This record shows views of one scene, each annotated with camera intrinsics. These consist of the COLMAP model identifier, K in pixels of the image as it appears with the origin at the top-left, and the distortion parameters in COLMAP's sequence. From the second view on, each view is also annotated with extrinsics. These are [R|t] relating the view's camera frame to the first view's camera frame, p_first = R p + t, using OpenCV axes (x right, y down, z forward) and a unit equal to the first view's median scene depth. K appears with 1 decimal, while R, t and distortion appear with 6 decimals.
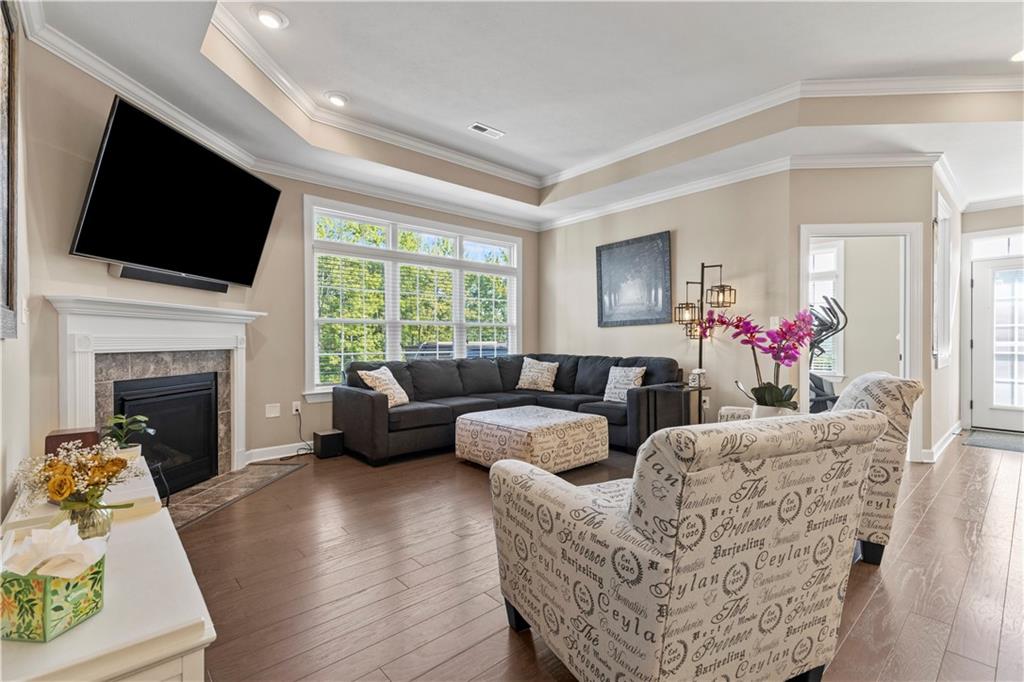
lens RADIAL K [[466.2, 0, 511.5], [0, 466.2, 339.3], [0, 0, 1]] dist [0.005982, -0.000116]
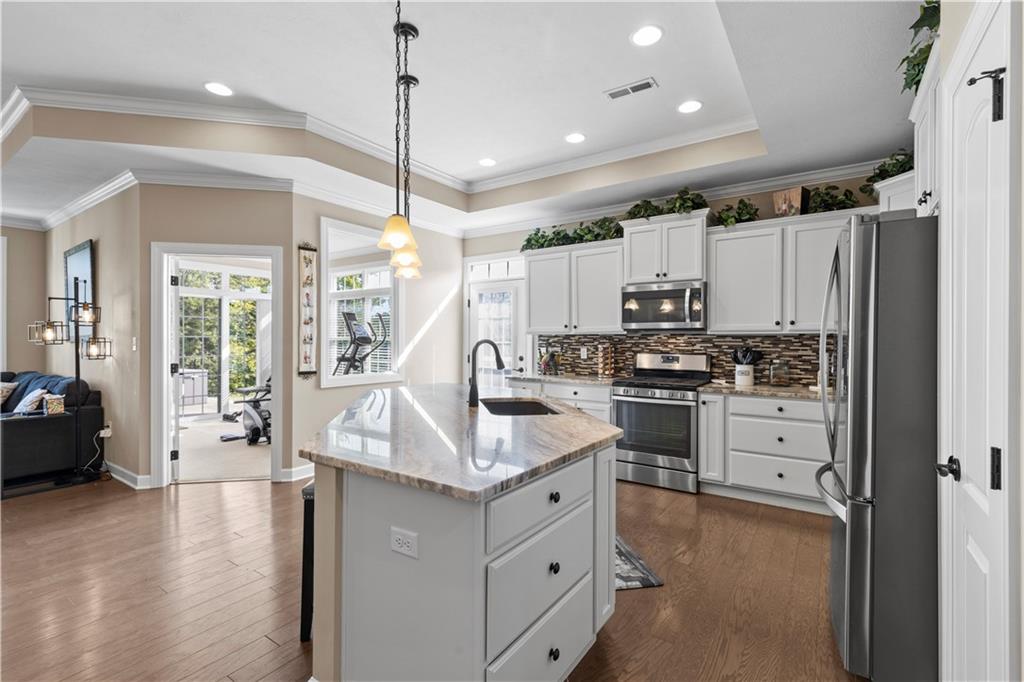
lens RADIAL K [[466.2, 0, 514.1], [0, 466.2, 339.5], [0, 0, 1]] dist [0.005982, -0.000116]
pose [[0.971087, 0.004670, 0.238679, 0.834175], [-0.004738, 0.999989, -0.000291, -0.036473], [-0.238678, -0.000849, 0.971098, -0.080053]]
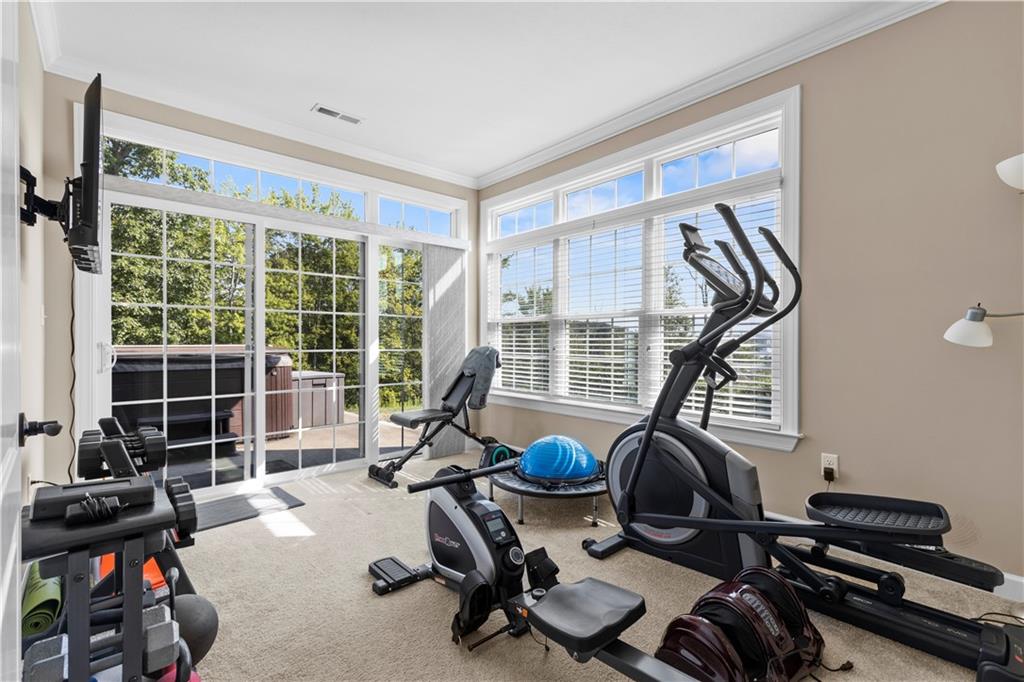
lens RADIAL K [[466.2, 0, 514.3], [0, 466.2, 340.1], [0, 0, 1]] dist [0.005982, -0.000116]
pose [[0.999993, 0.001133, 0.003695, 0.558704], [-0.001134, 0.999999, 0.000265, -0.000769], [-0.003695, -0.000269, 0.999993, 0.724539]]
